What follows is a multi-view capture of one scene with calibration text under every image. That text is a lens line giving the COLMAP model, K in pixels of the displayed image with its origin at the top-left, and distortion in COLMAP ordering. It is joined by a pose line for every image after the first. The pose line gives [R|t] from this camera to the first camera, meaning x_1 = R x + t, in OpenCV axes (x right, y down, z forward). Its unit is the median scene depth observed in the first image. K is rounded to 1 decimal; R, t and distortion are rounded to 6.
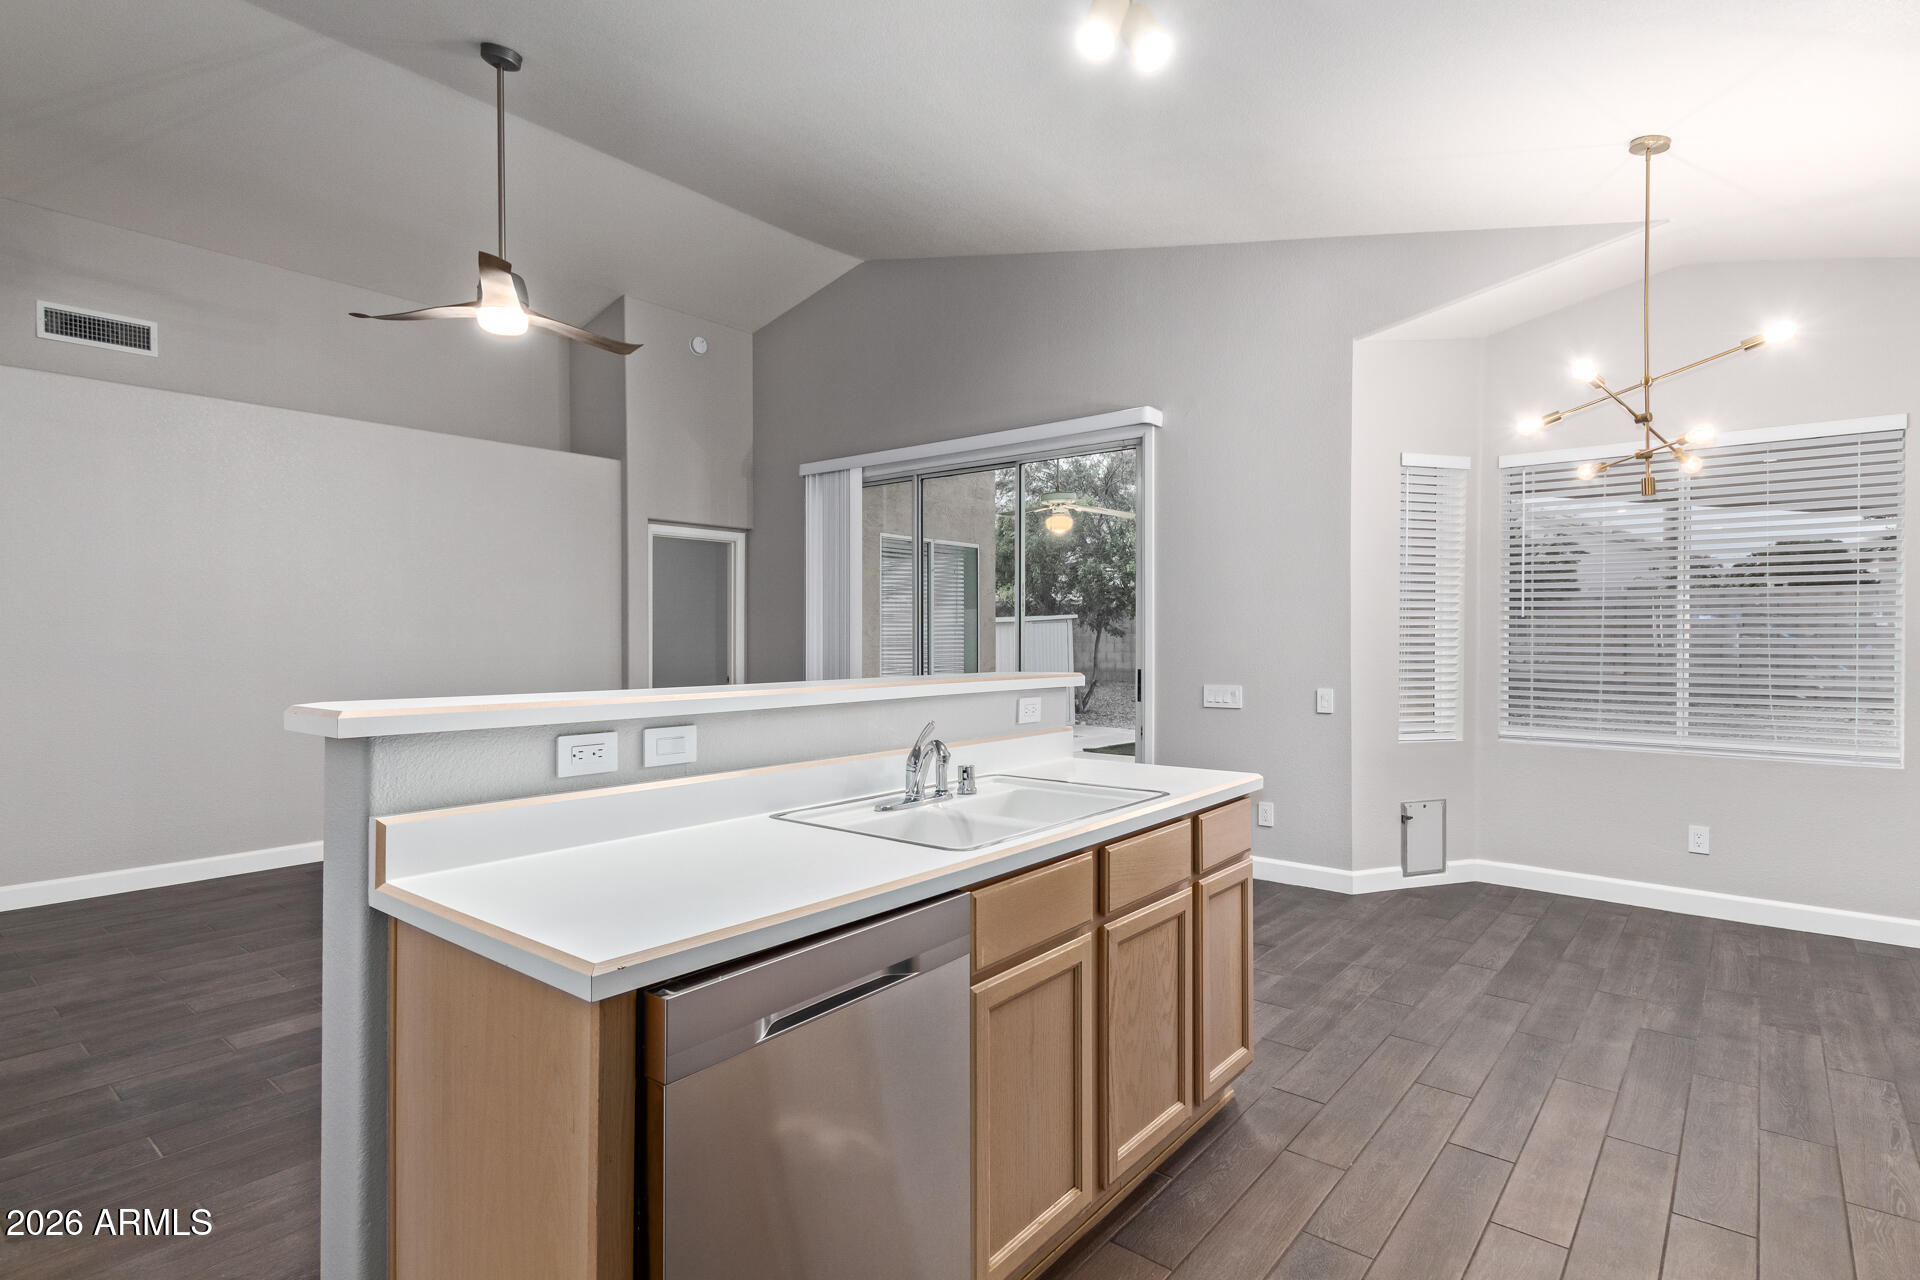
lens RADIAL K [[973.9, 0, 953.0], [0, 973.9, 642.8], [0, 0, 1]] dist [0.009948, 0.000640]
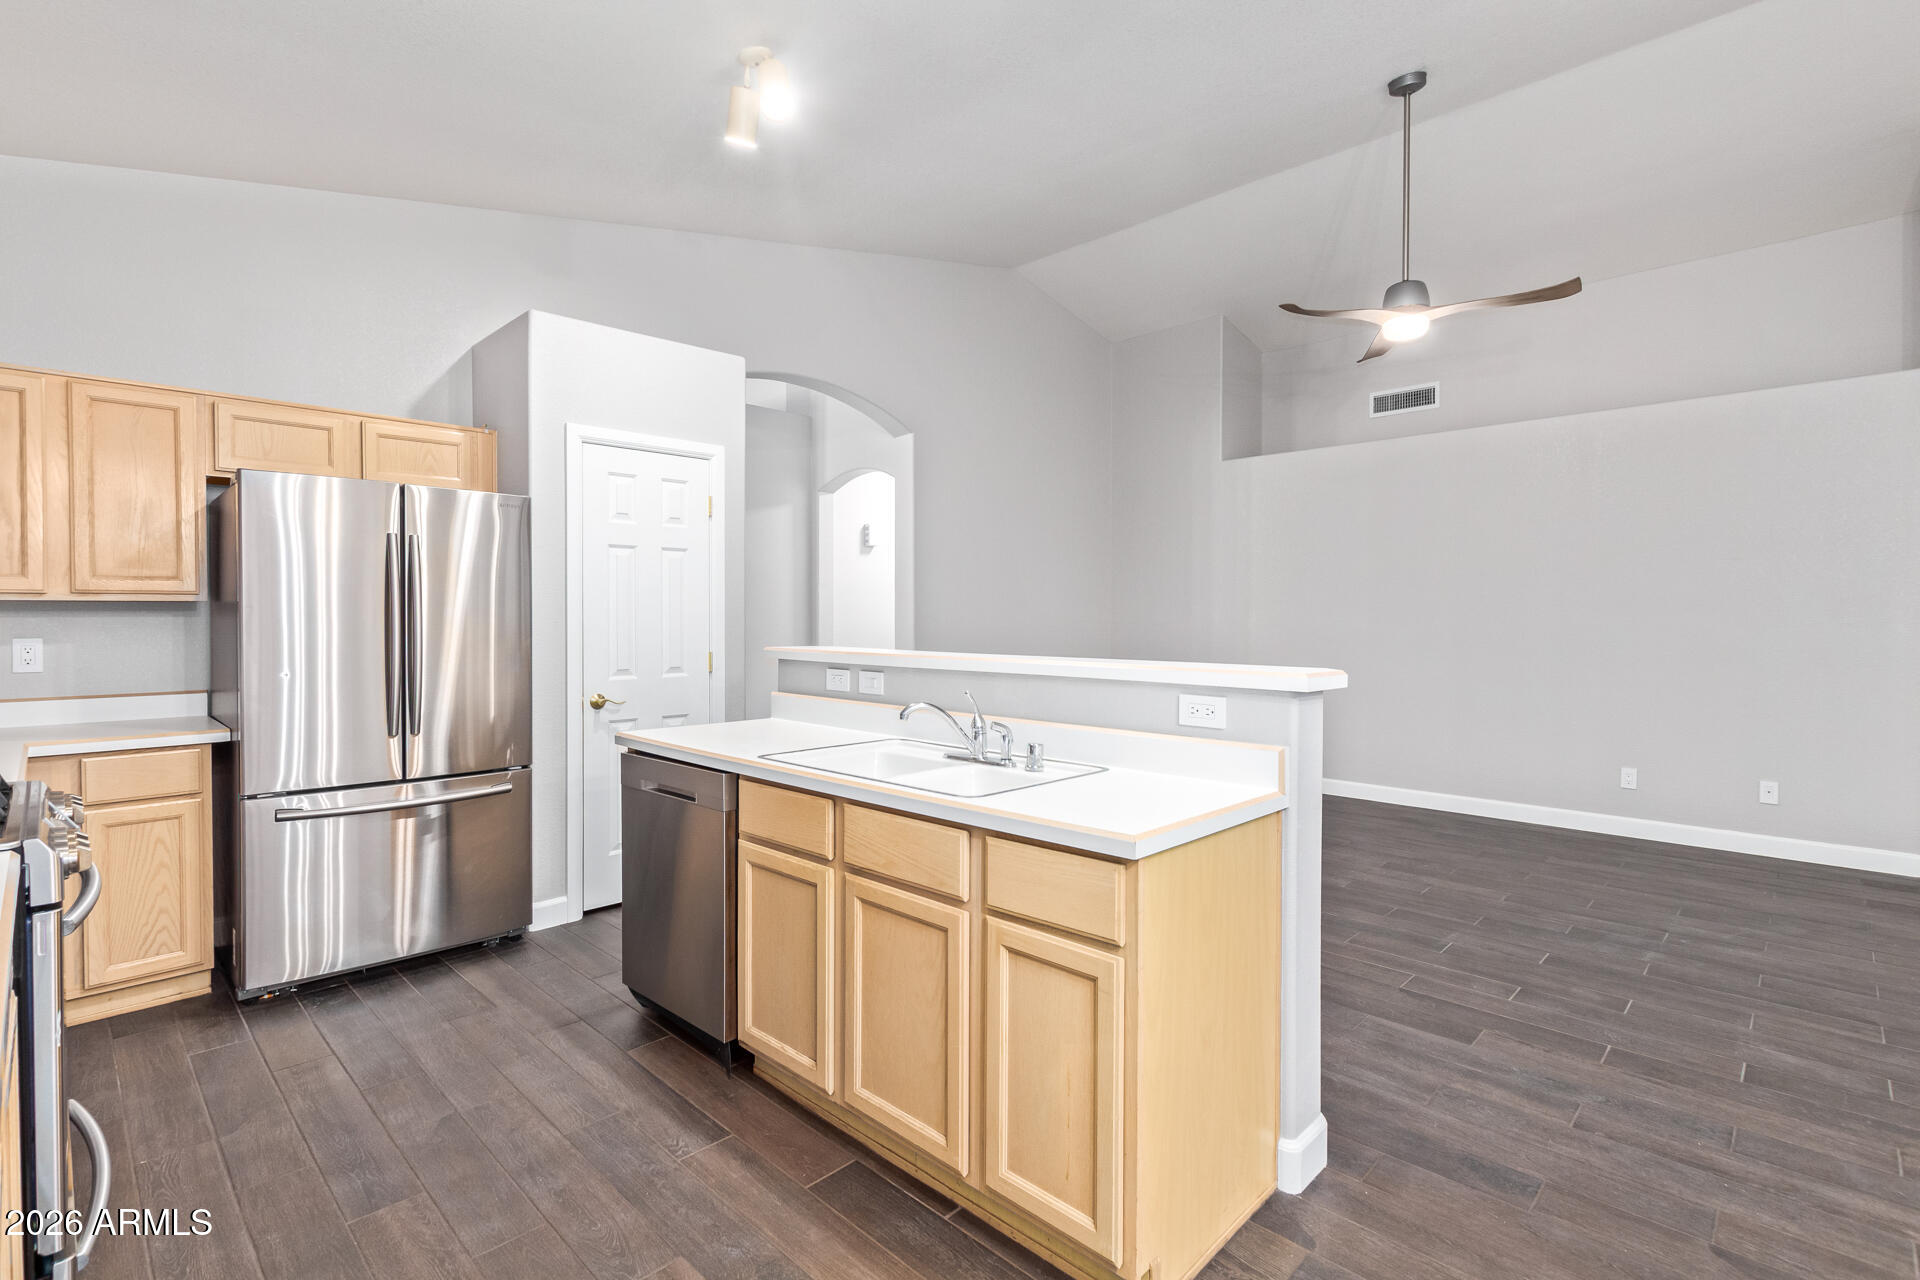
lens RADIAL K [[896.0, 0, 953.1], [0, 896.0, 625.8], [0, 0, 1]] dist [0.012750, -0.005443]
pose [[-0.088802, 0.012154, -0.995975, 0.623292], [-0.012628, 0.999831, 0.013327, -0.008102], [0.995969, 0.013761, -0.088633, 0.635780]]
